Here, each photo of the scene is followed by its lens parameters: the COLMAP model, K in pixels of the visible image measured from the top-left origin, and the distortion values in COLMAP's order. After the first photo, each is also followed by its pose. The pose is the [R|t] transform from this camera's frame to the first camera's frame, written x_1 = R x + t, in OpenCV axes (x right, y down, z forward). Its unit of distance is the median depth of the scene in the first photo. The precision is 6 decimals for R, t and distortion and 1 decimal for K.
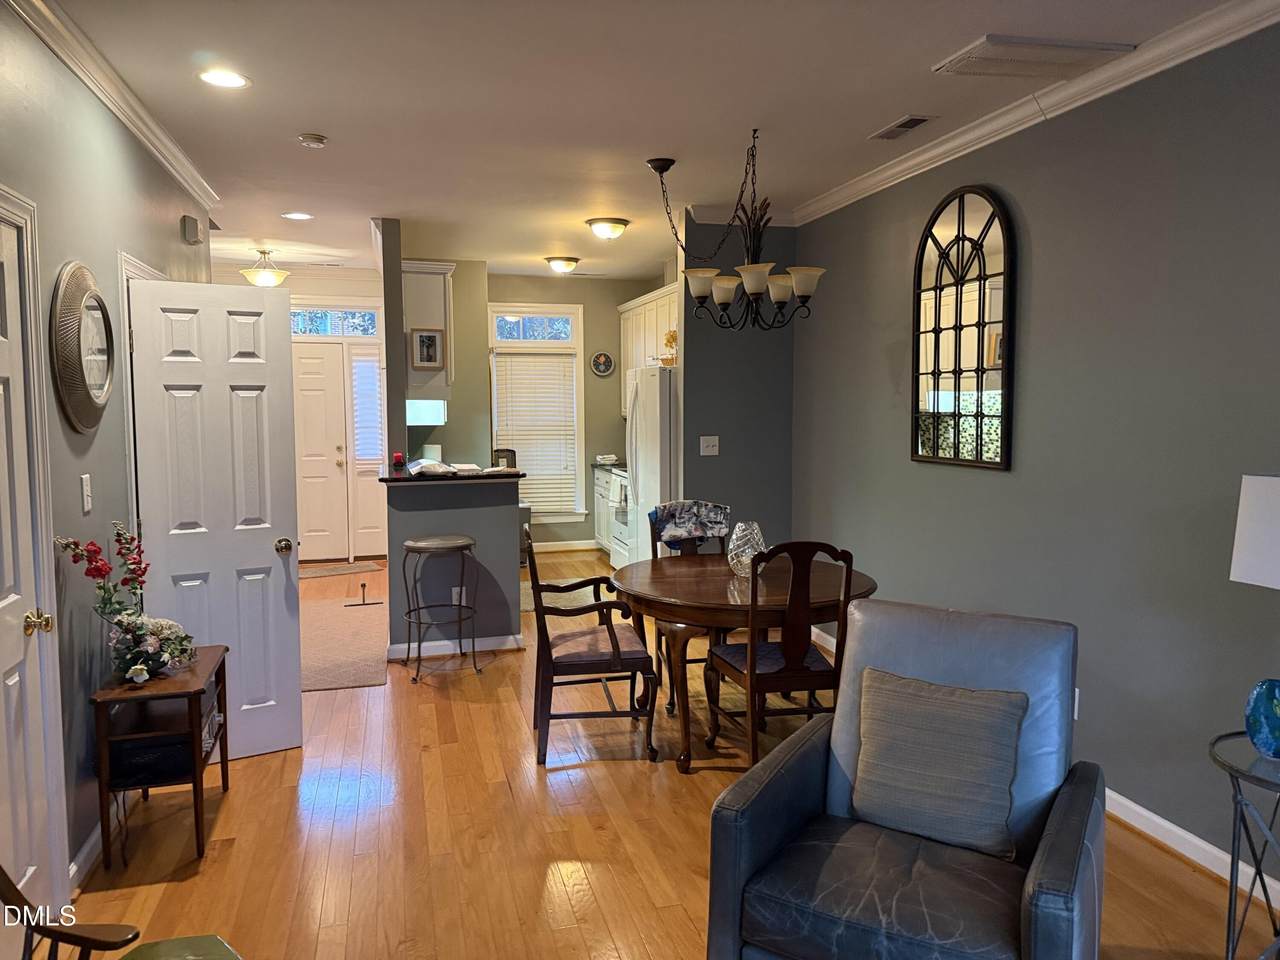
lens RADIAL K [[897.9, 0, 641.2], [0, 897.9, 476.6], [0, 0, 1]] dist [-0.003981, -0.001207]
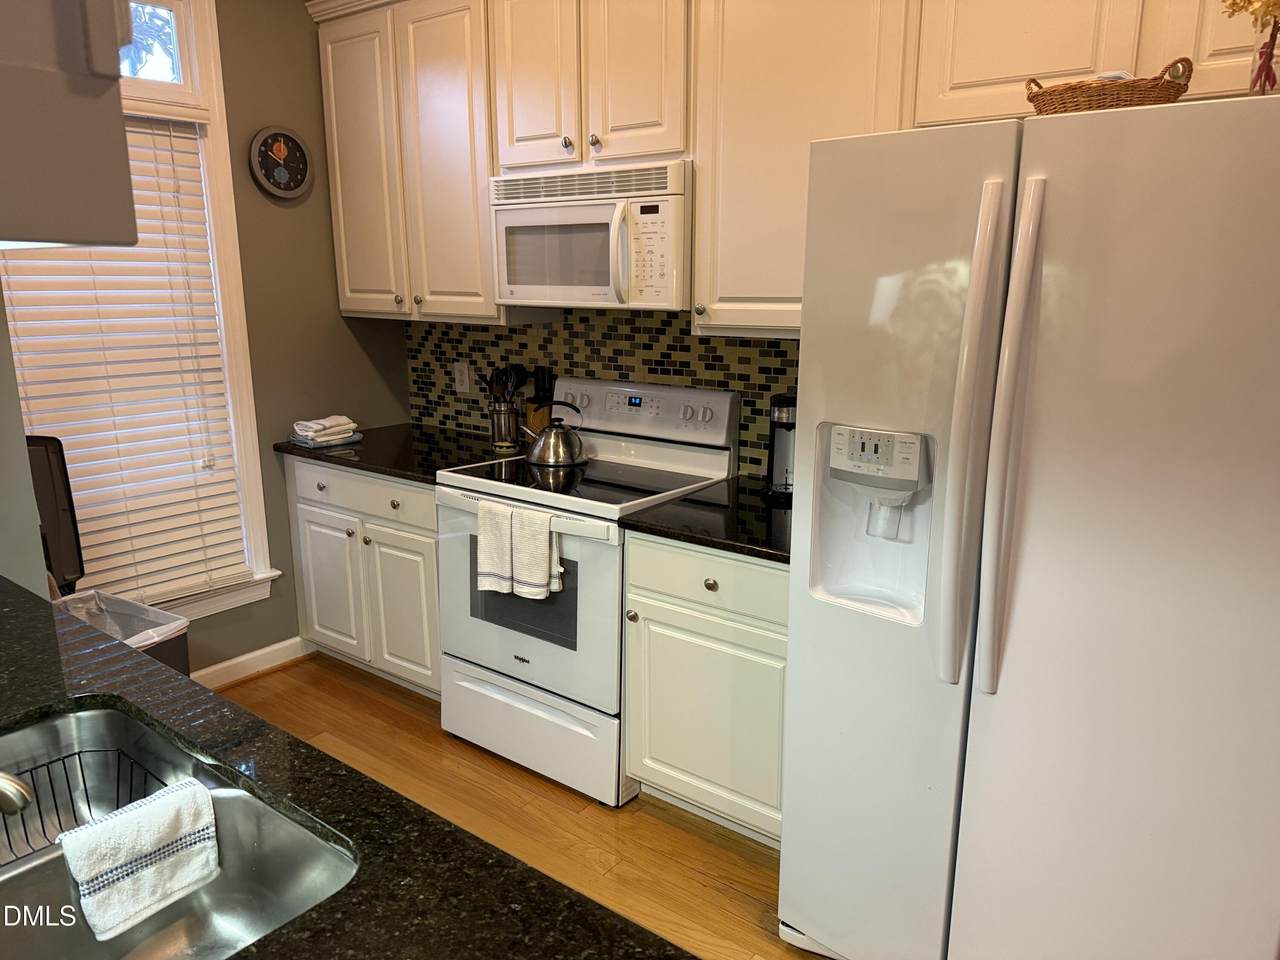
lens RADIAL K [[897.9, 0, 640.3], [0, 897.9, 482.3], [0, 0, 1]] dist [-0.003981, -0.001207]
pose [[0.795894, -0.128293, 0.591688, -0.157520], [0.047471, 0.987506, 0.150262, -0.047426], [-0.603573, -0.091505, 0.792040, 0.621073]]
